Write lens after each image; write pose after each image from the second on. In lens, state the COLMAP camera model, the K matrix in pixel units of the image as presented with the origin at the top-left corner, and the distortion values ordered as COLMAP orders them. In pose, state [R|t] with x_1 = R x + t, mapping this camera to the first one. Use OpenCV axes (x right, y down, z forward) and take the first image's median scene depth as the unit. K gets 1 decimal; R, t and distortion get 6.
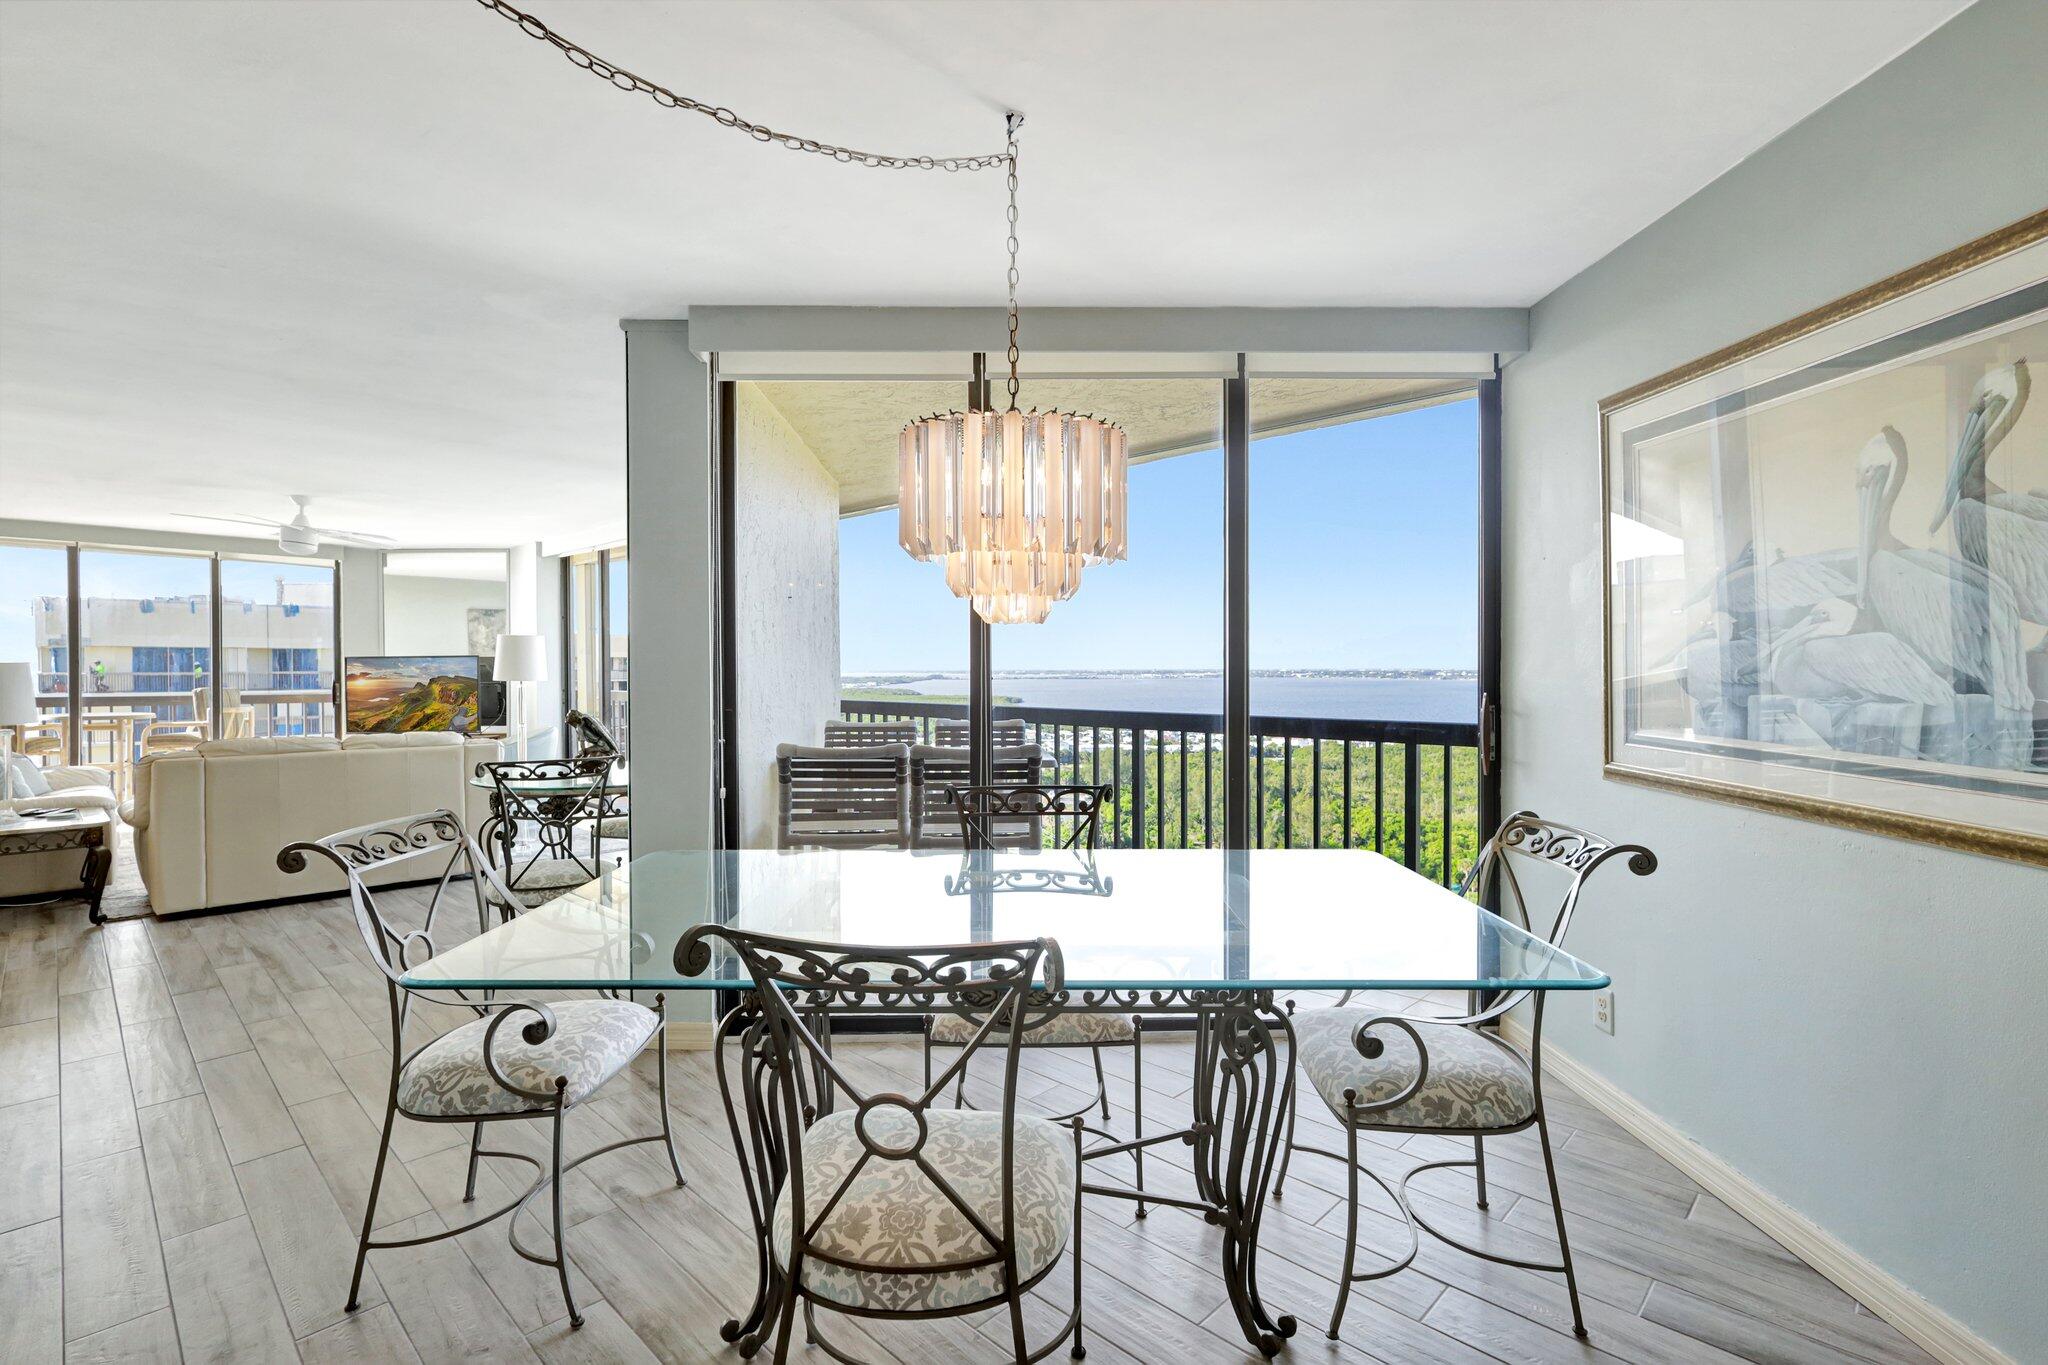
lens RADIAL K [[953.8, 0, 1020.4], [0, 953.8, 665.3], [0, 0, 1]] dist [-0.001419, 0.000082]
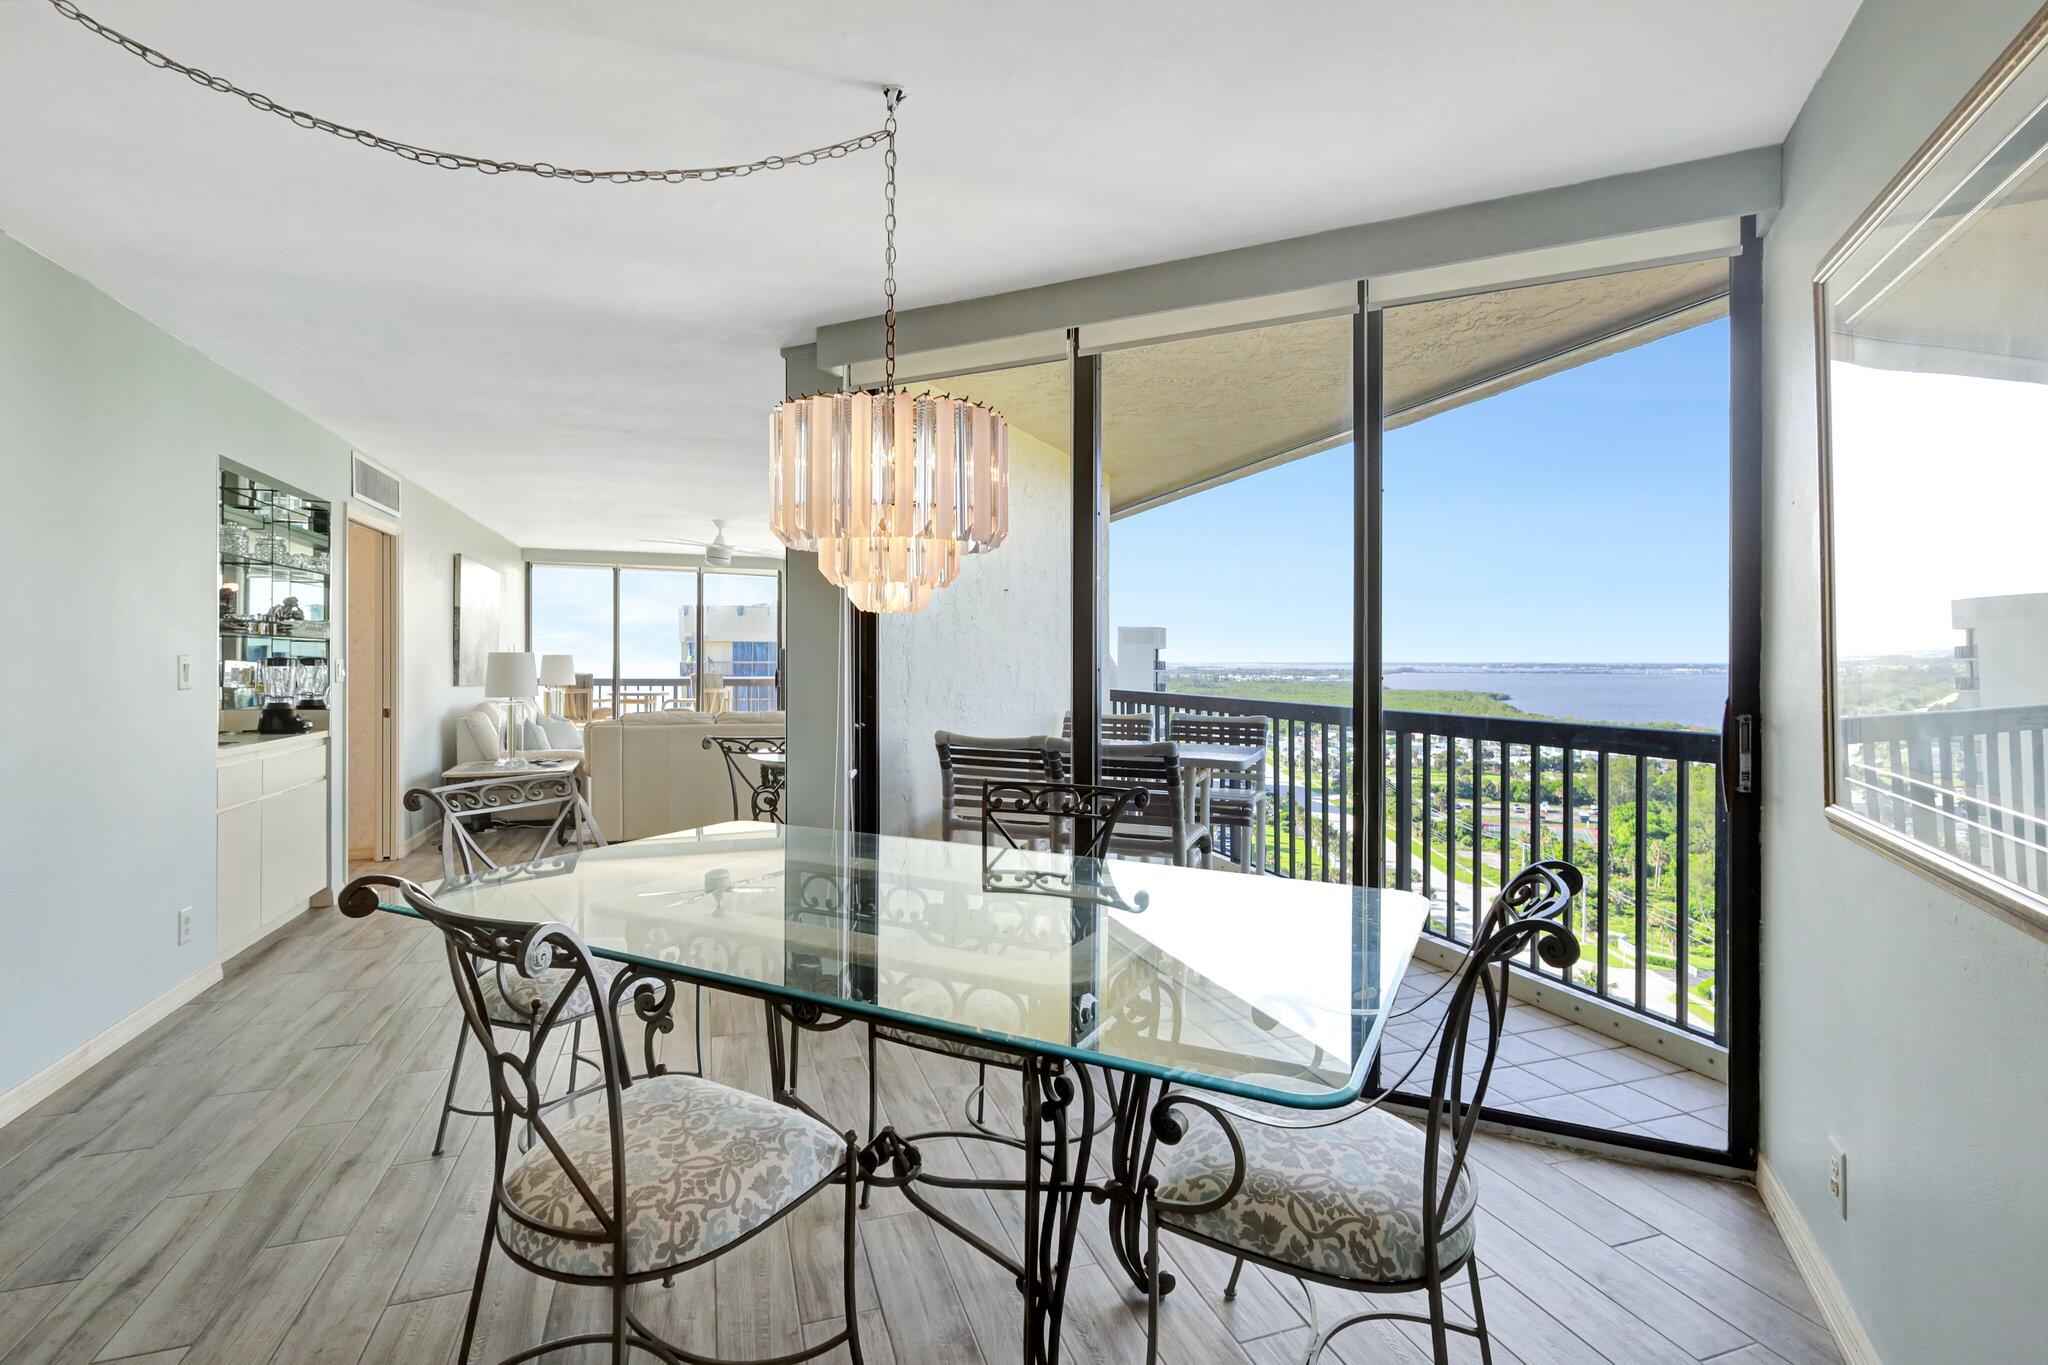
lens RADIAL K [[958.3, 0, 1022.9], [0, 958.3, 652.9], [0, 0, 1]] dist [-0.000687, -0.000572]
pose [[0.888554, 0.000915, -0.458771, 0.358615], [-0.002819, 0.999990, -0.003466, 0.000074], [0.458763, 0.004373, 0.888548, 0.126276]]
